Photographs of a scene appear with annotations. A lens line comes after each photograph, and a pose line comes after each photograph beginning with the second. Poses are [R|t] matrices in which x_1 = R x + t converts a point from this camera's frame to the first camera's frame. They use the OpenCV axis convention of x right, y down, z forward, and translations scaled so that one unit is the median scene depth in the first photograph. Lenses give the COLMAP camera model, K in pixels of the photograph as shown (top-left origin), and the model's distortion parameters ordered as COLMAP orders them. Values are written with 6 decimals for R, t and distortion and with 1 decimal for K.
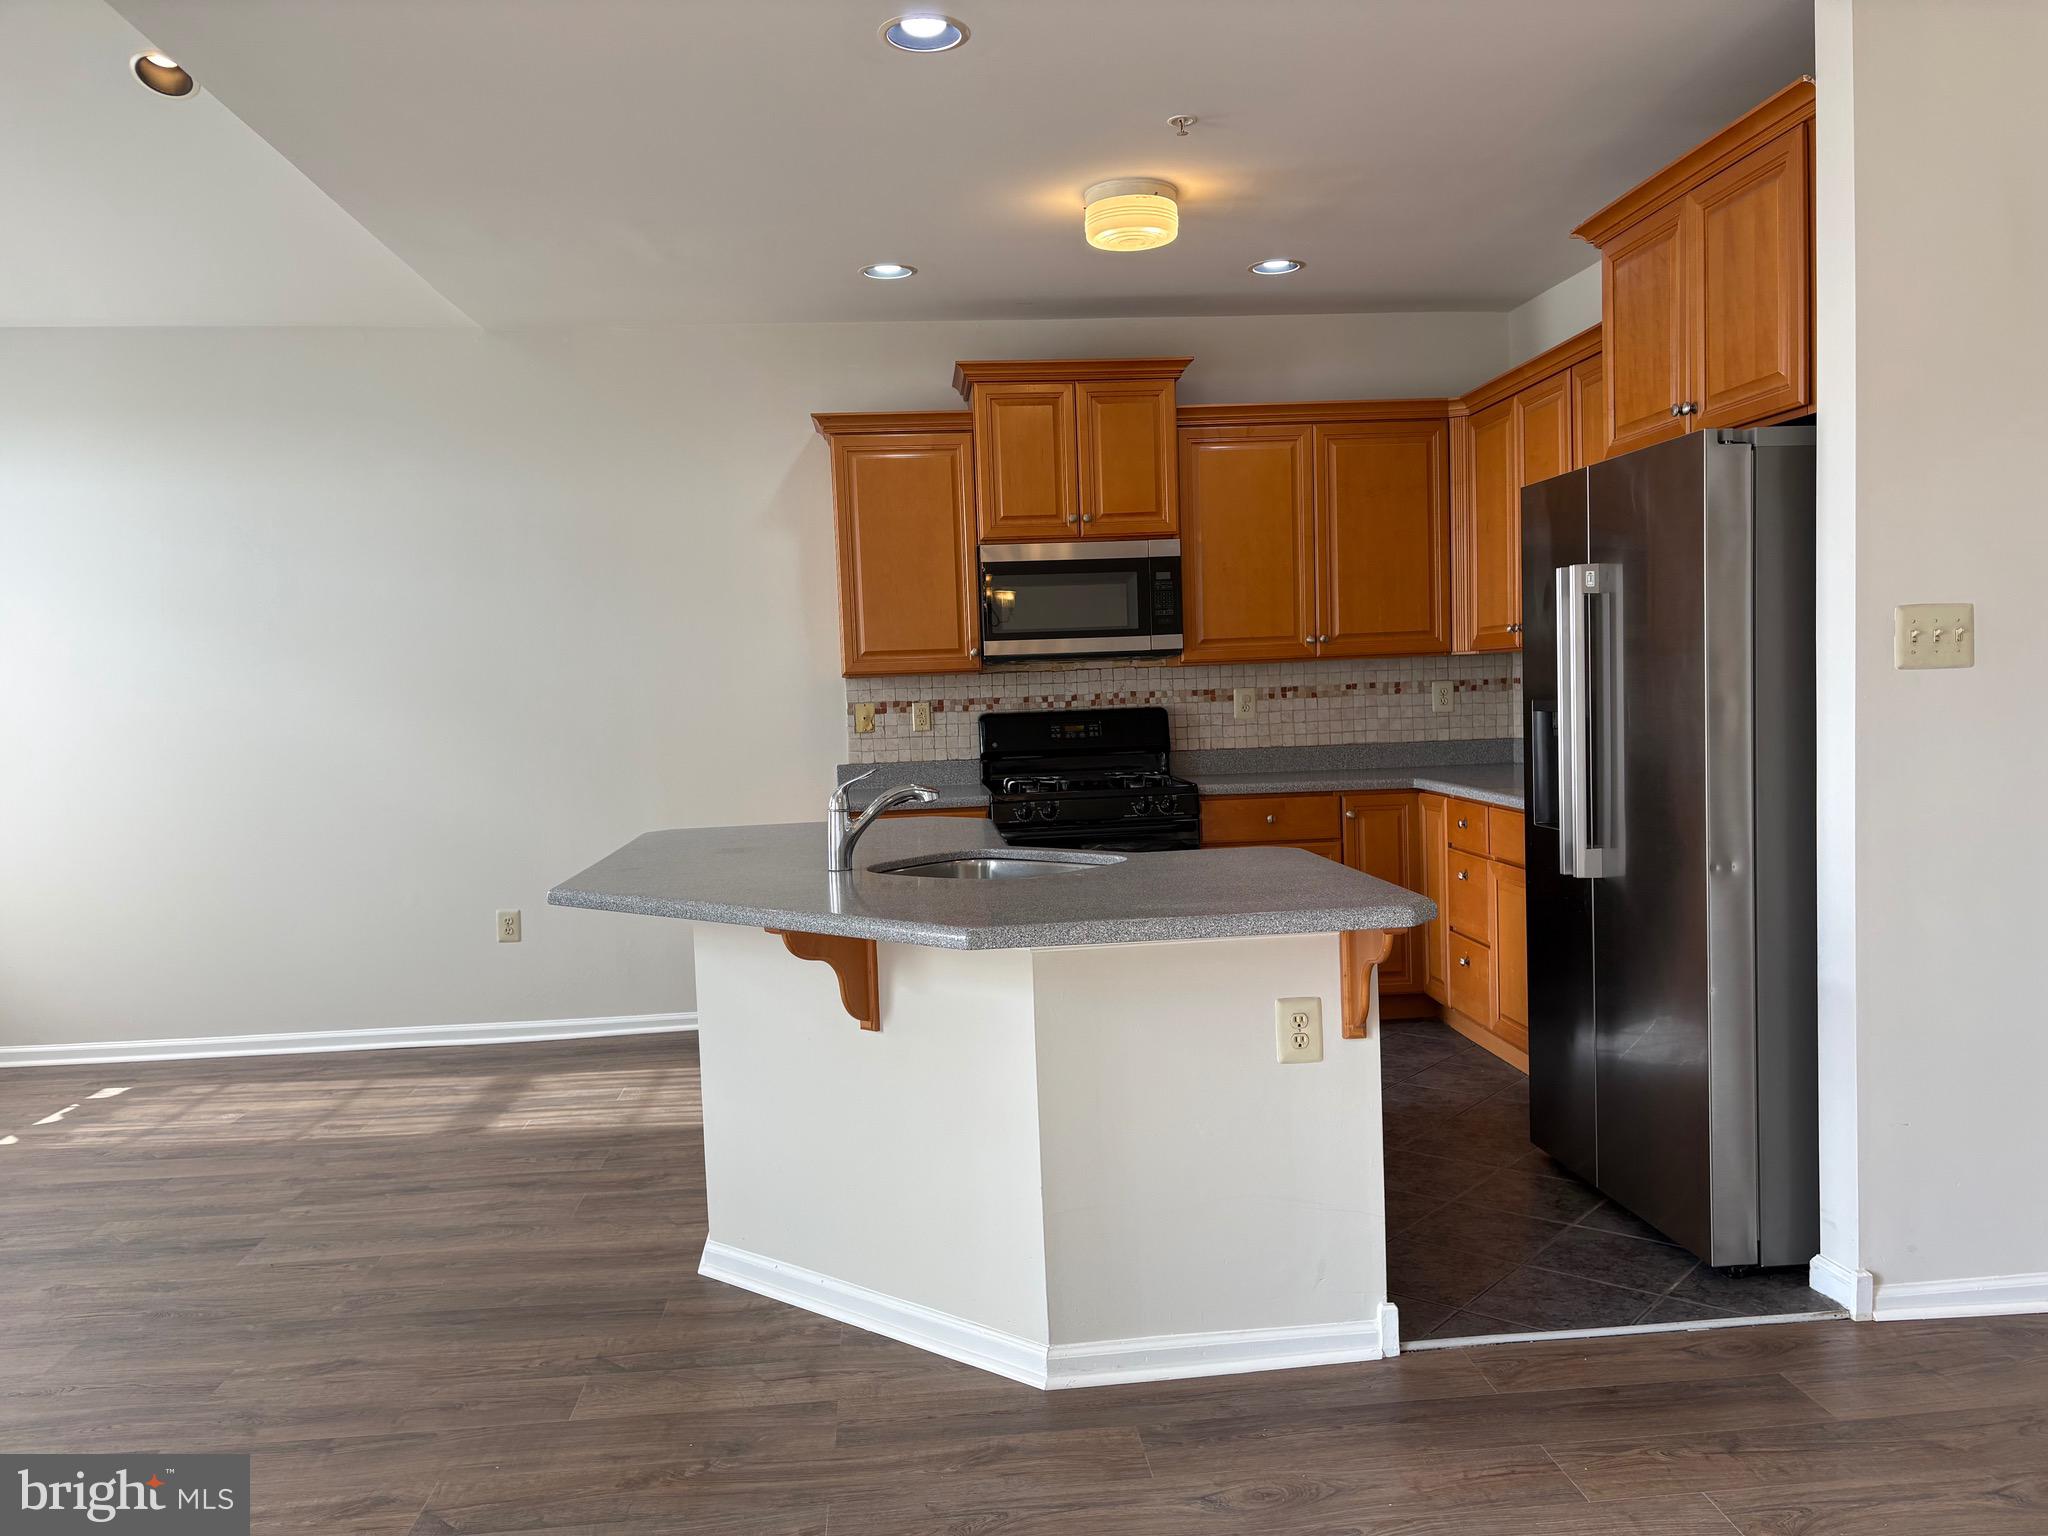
lens RADIAL K [[1525.8, 0, 1024.0], [0, 1525.8, 768.0], [0, 0, 1]] dist [0.029056, -0.006535]
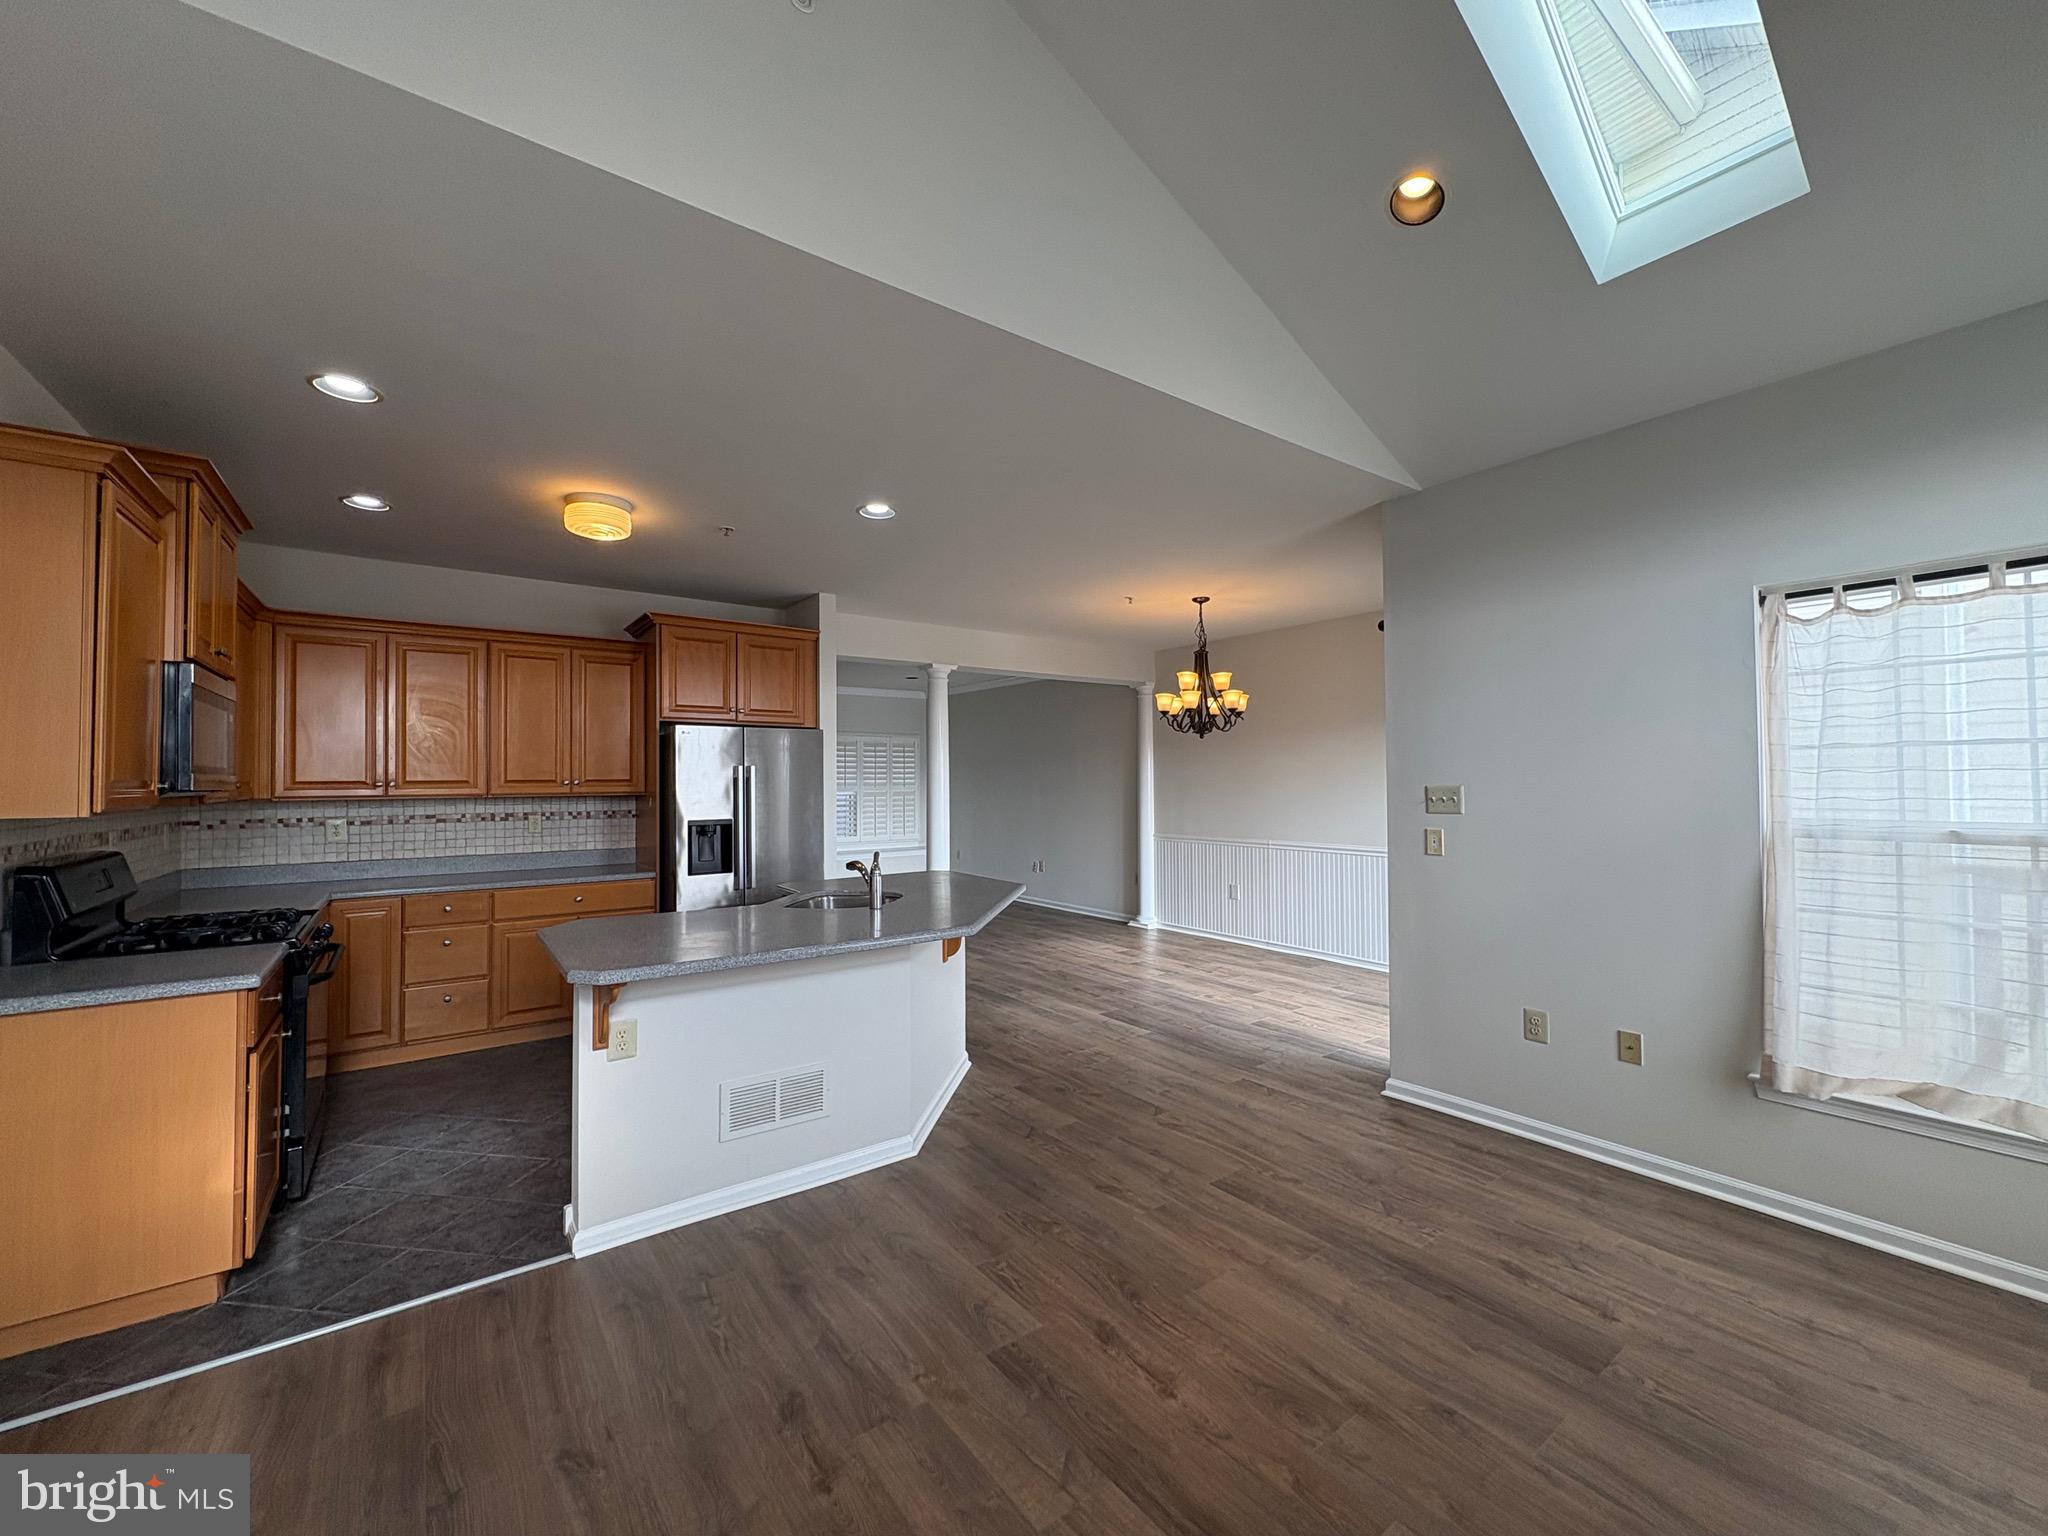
lens RADIAL K [[810.8, 0, 1024.0], [0, 810.8, 768.0], [0, 0, 1]] dist [-0.000293, 0.000085]
pose [[-0.516913, 0.053418, 0.854369, -1.071096], [0.068906, 0.997409, -0.020671, -0.071331], [-0.853260, 0.048186, -0.519255, 1.354025]]
